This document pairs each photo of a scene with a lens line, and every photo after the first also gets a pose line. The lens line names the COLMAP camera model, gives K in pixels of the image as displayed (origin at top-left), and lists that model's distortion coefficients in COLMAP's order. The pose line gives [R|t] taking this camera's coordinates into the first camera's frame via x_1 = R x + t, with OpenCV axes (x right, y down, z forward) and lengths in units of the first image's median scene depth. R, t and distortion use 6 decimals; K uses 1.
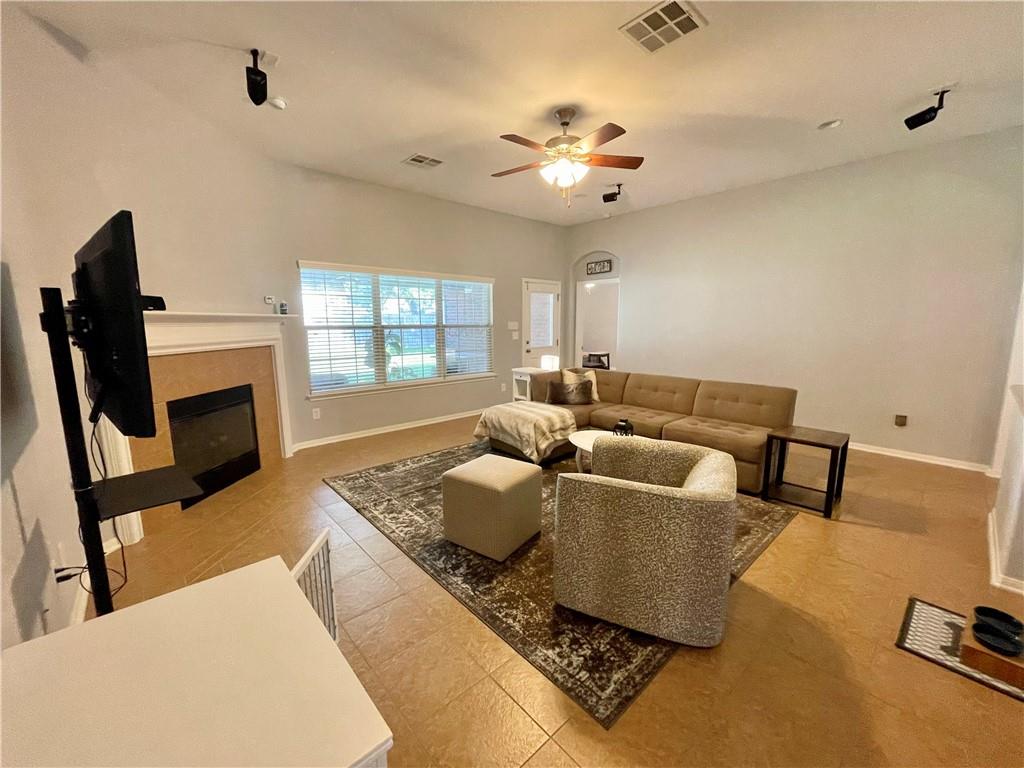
lens RADIAL K [[411.9, 0, 512.0], [0, 411.9, 384.0], [0, 0, 1]] dist [0.007704, -0.000044]
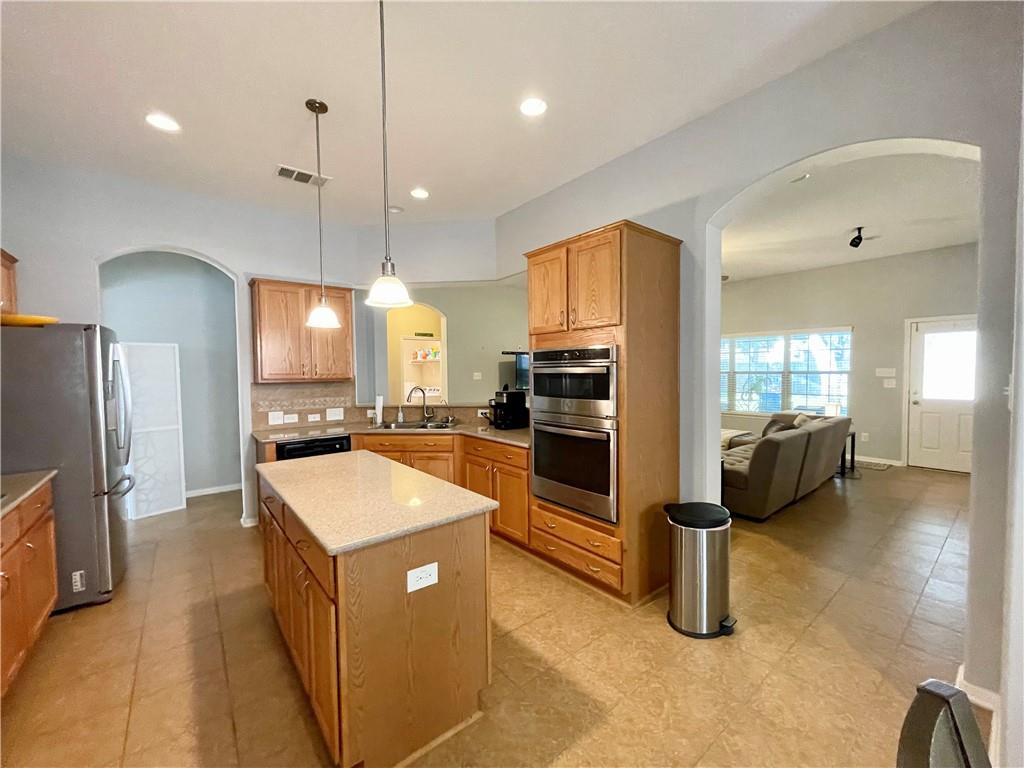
lens RADIAL K [[412.3, 0, 511.0], [0, 412.3, 384.8], [0, 0, 1]] dist [-0.000726, -0.000158]
pose [[-0.064589, 0.038860, -0.997155, 1.564304], [-0.143060, 0.988559, 0.047791, -0.066146], [0.987604, 0.145740, -0.058291, 0.397621]]
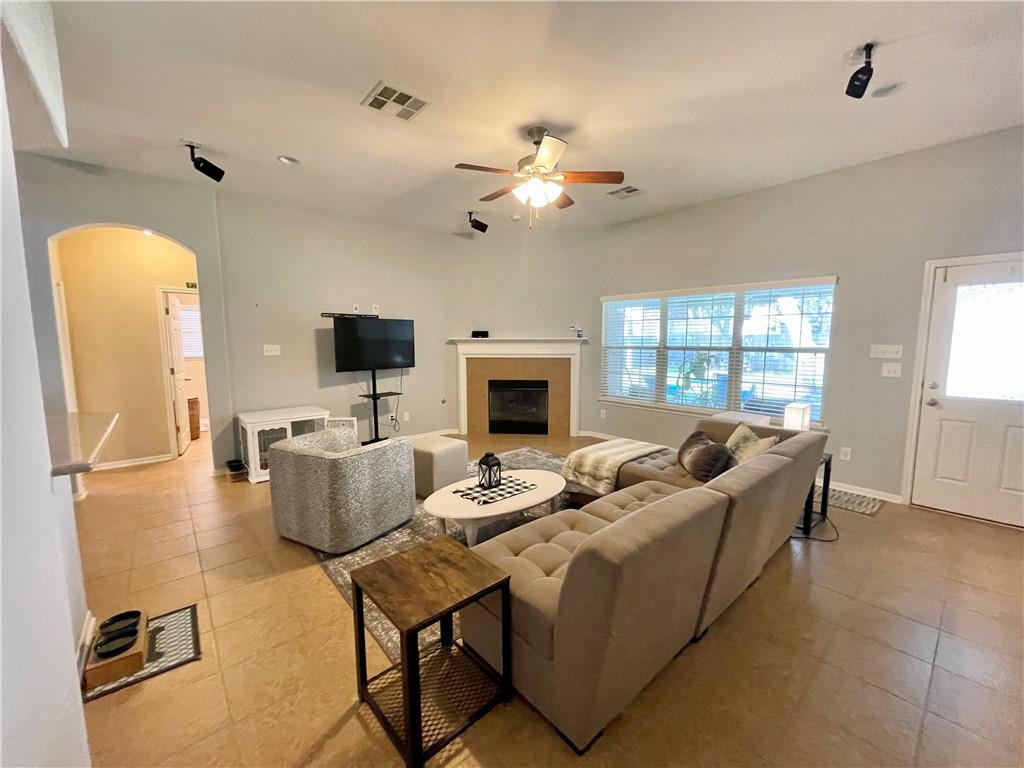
lens RADIAL K [[412.3, 0, 511.0], [0, 412.3, 384.8], [0, 0, 1]] dist [-0.000726, -0.000158]
pose [[-0.029984, 0.107979, -0.993701, 0.933070], [-0.152190, 0.982064, 0.111307, -0.135408], [0.987896, 0.154569, -0.013013, 0.841679]]
